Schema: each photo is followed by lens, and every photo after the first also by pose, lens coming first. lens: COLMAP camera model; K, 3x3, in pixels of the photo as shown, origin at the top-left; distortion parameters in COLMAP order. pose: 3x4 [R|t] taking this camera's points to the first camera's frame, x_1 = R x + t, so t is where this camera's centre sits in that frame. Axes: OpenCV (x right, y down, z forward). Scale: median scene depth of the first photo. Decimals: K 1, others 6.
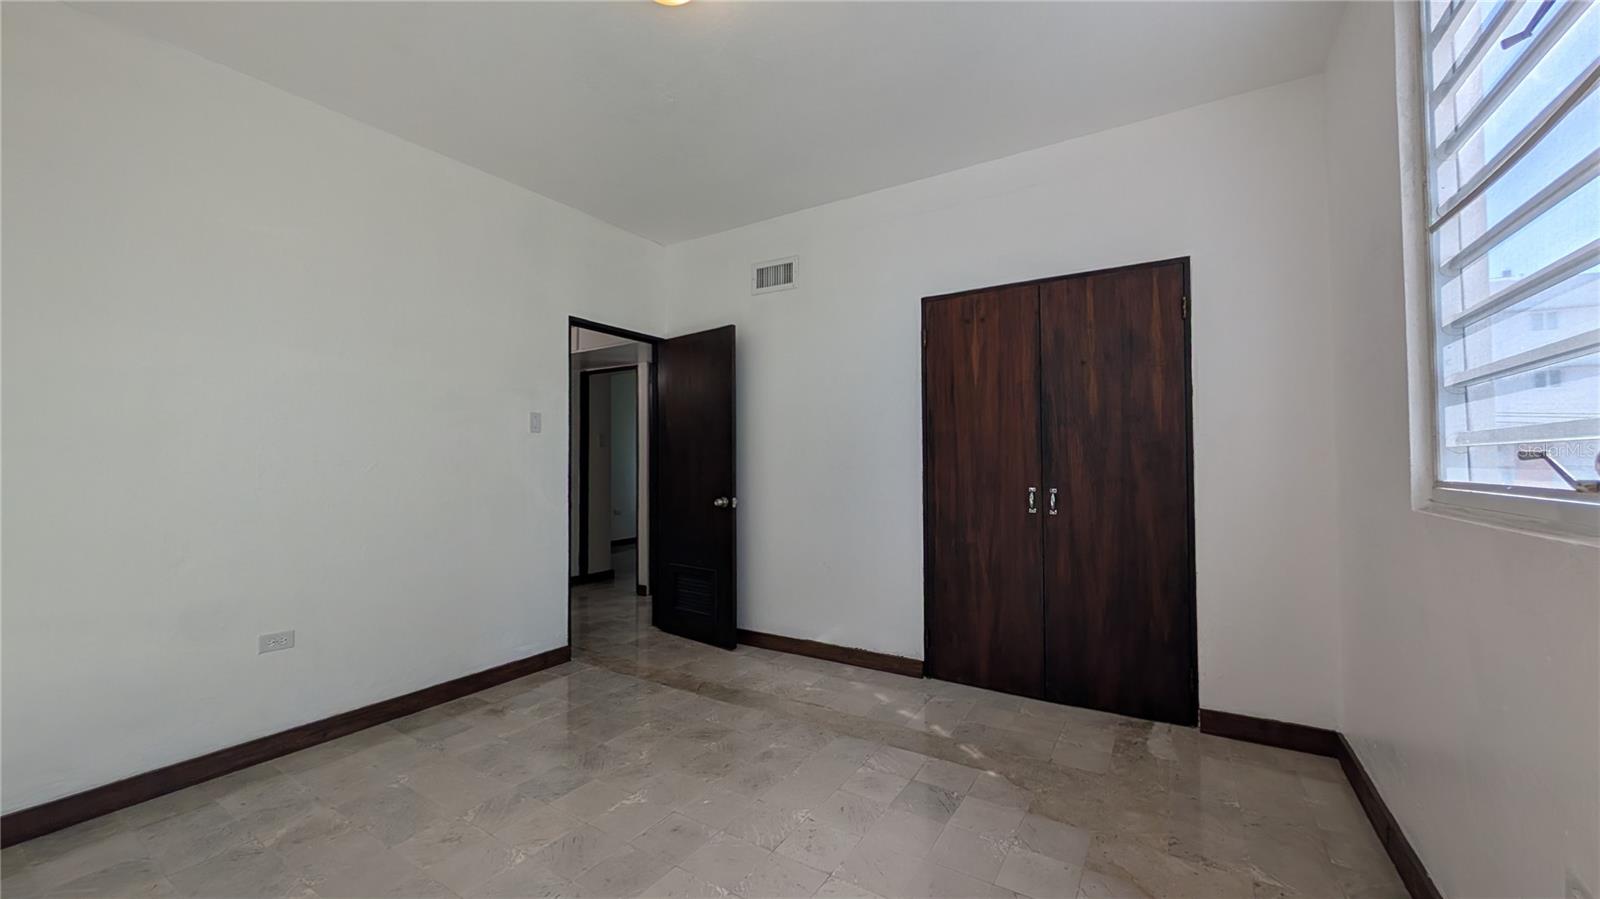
lens RADIAL K [[606.2, 0, 800.0], [0, 606.2, 449.5], [0, 0, 1]] dist [-0.002516, -0.000010]
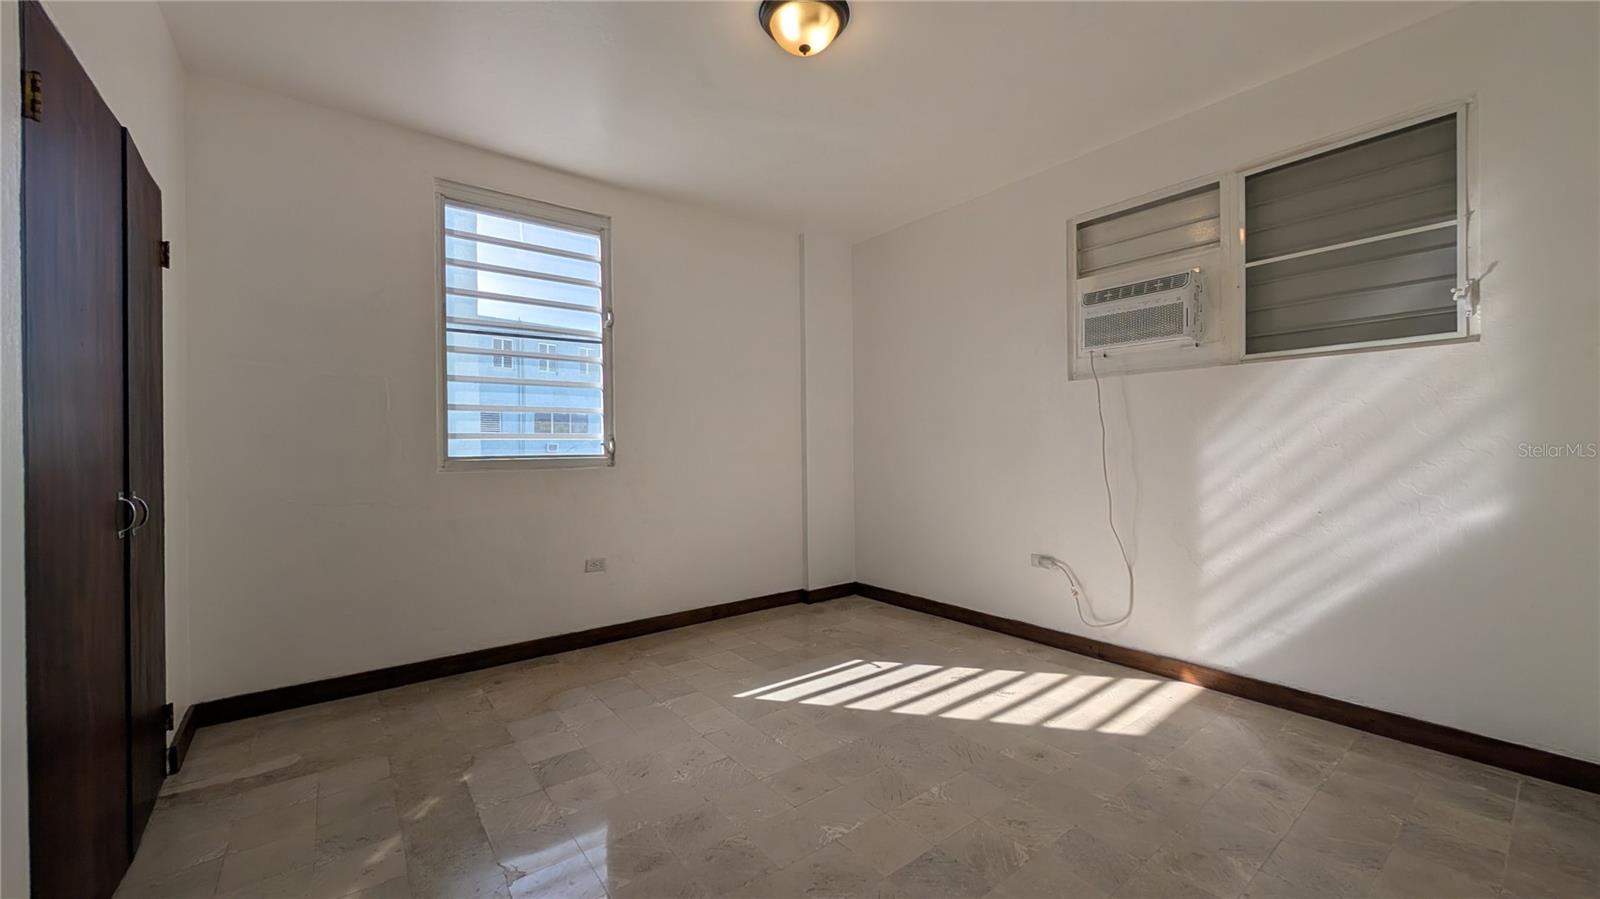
lens RADIAL K [[606.2, 0, 800.0], [0, 606.2, 449.5], [0, 0, 1]] dist [-0.002516, -0.000010]
pose [[-0.940974, 0.012040, 0.338265, -0.488575], [0.005596, 0.999784, -0.020019, 0.051542], [-0.338432, -0.016945, -0.940838, 1.710050]]
